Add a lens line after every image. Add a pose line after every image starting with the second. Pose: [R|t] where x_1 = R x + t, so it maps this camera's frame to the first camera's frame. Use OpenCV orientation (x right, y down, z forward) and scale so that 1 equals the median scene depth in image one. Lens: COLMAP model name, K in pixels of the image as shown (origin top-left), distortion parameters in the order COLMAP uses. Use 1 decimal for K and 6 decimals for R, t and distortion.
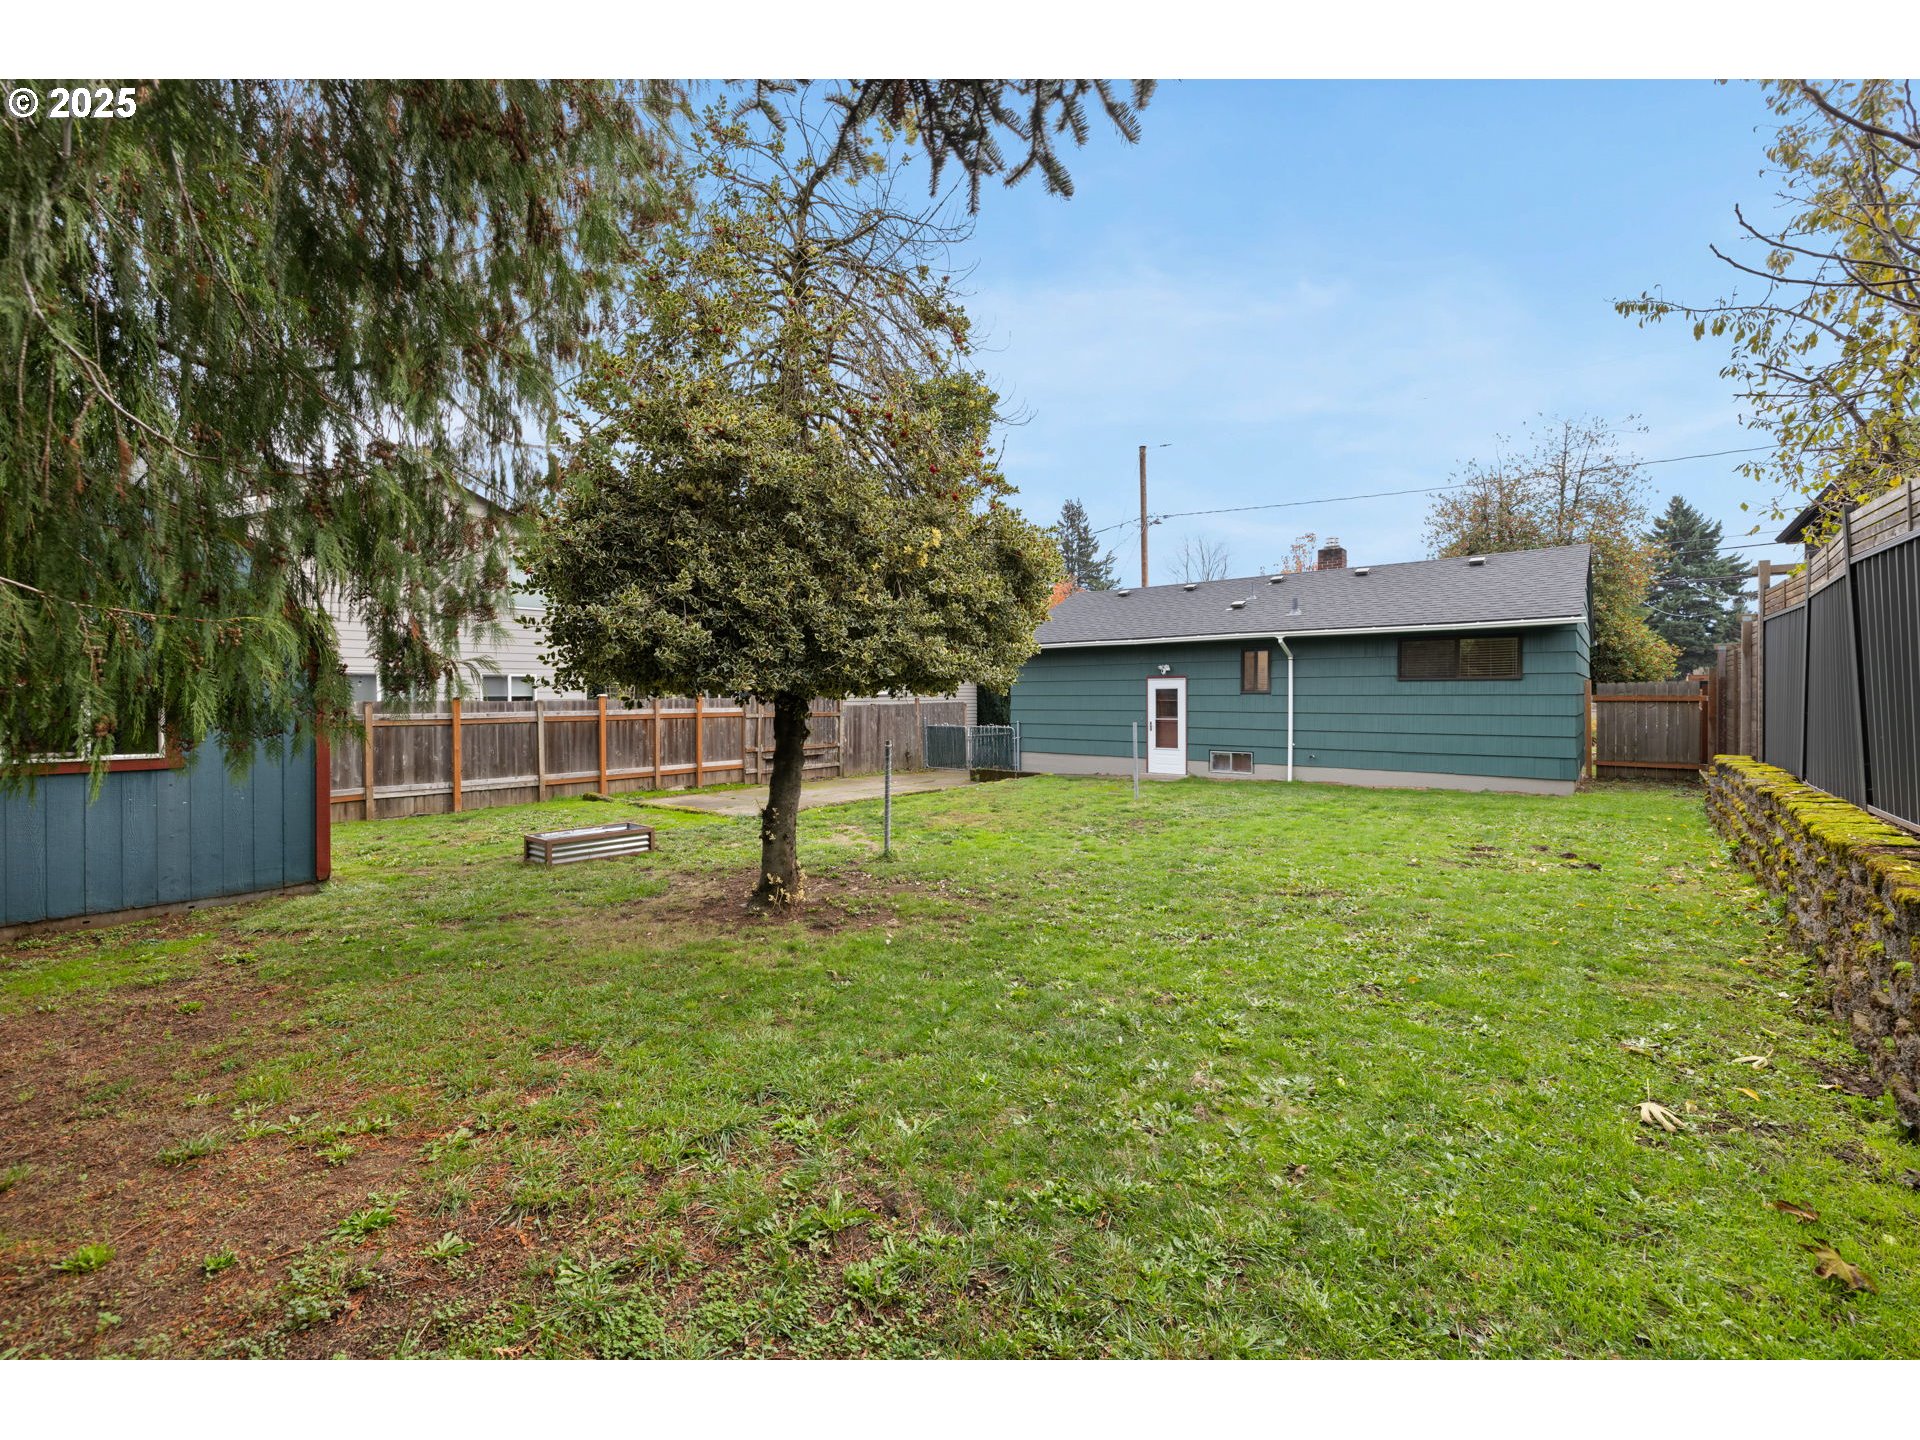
lens RADIAL K [[744.2, 0, 960.0], [0, 744.2, 720.0], [0, 0, 1]] dist [-0.000326, 0.000022]
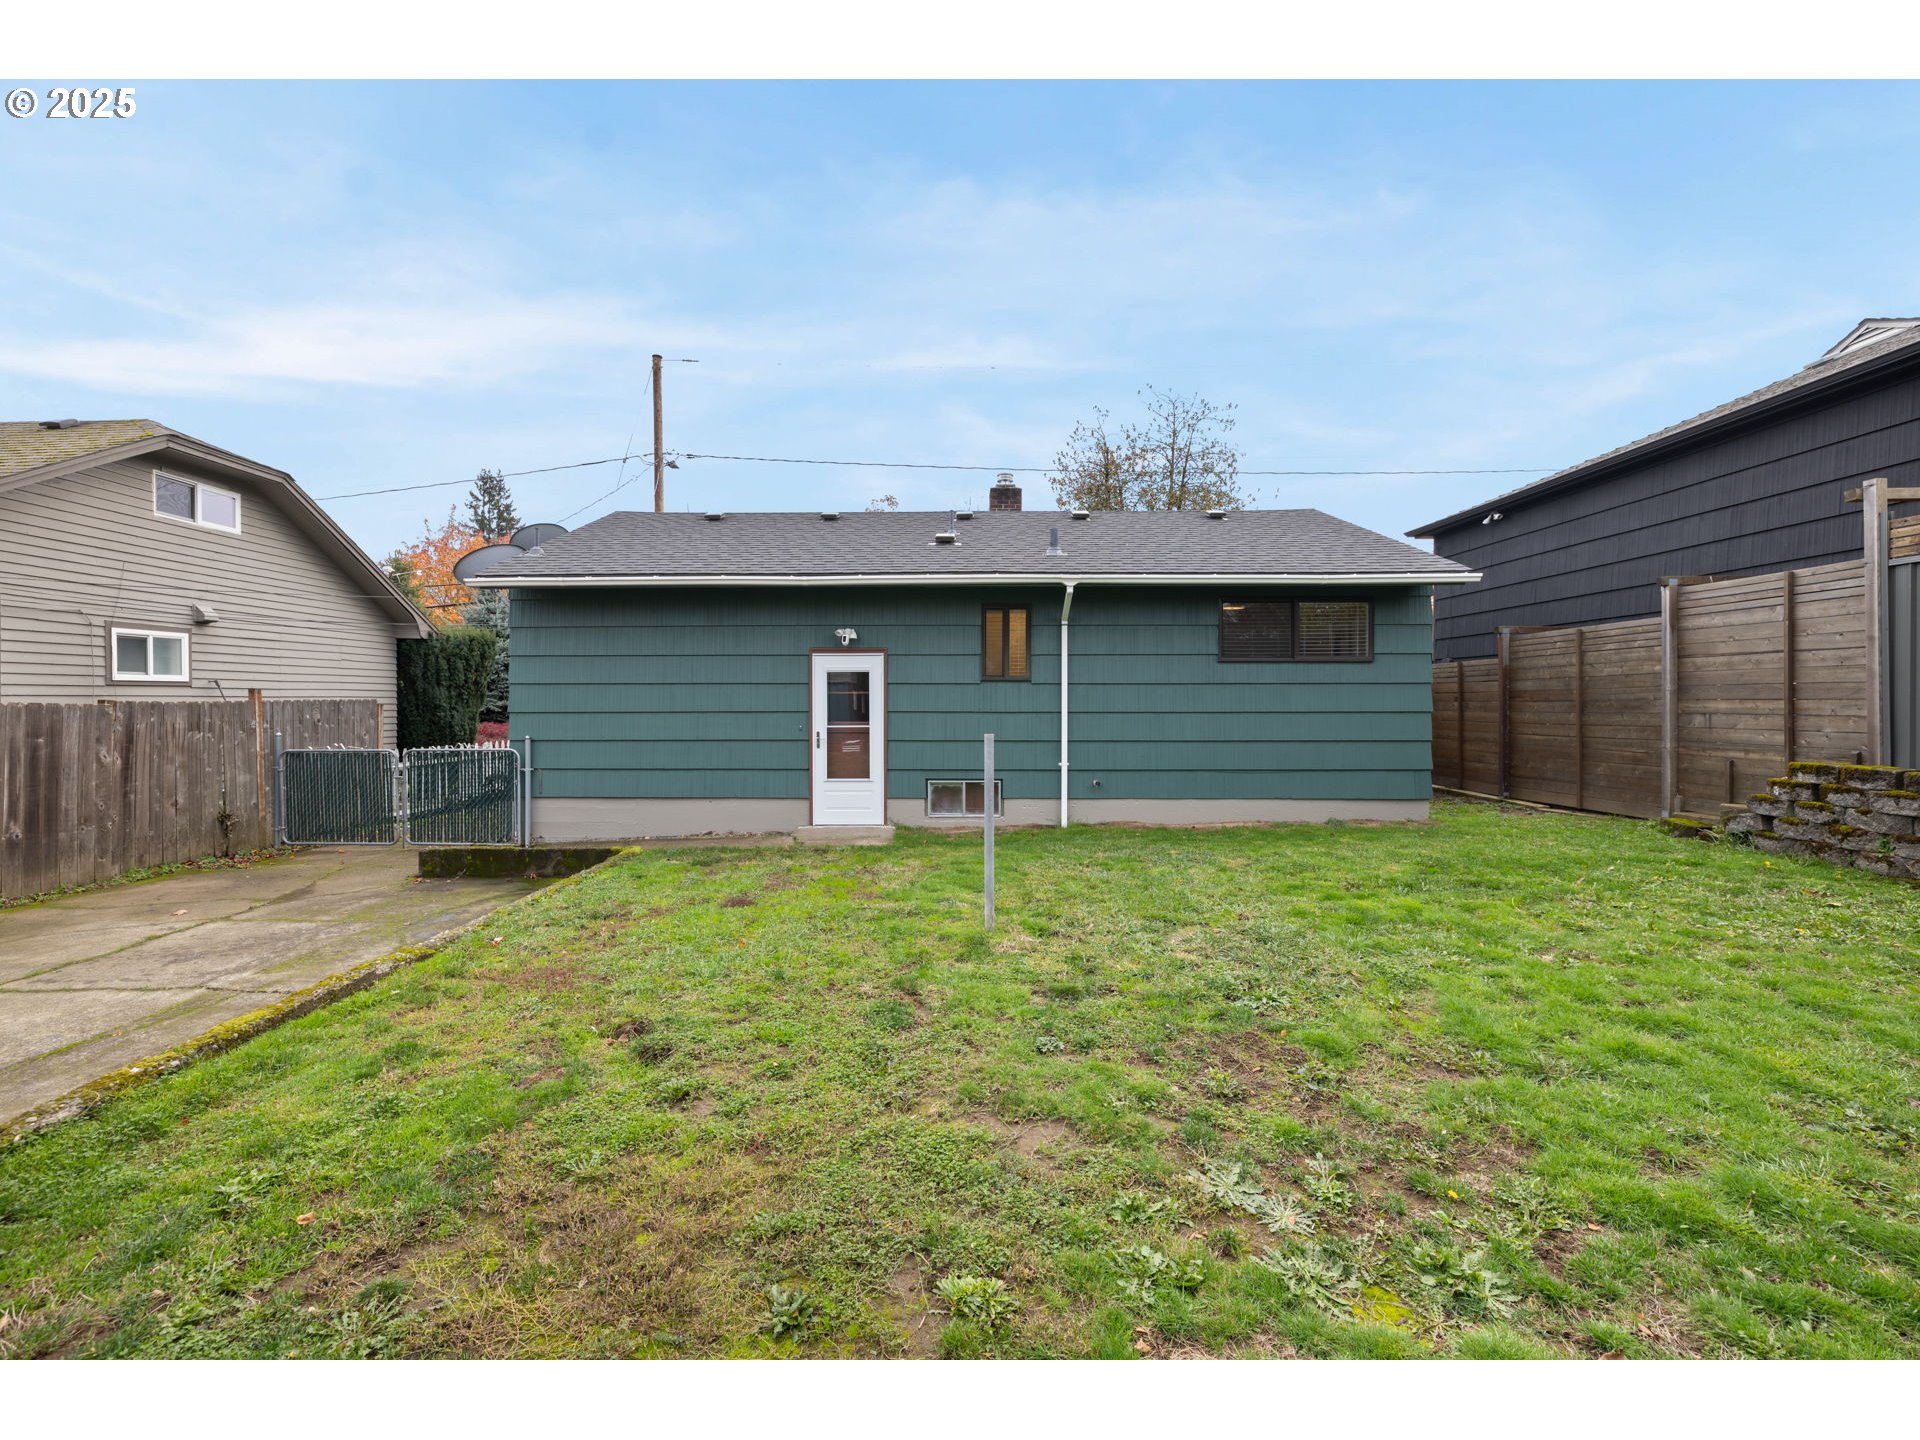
lens RADIAL K [[790.2, 0, 926.8], [0, 790.2, 705.3], [0, 0, 1]] dist [0.000079, 0.000170]
pose [[0.793774, 0.001374, 0.608211, -0.034532], [0.017260, 0.999544, -0.024784, -0.001364], [-0.607968, 0.030171, 0.793388, 0.504406]]
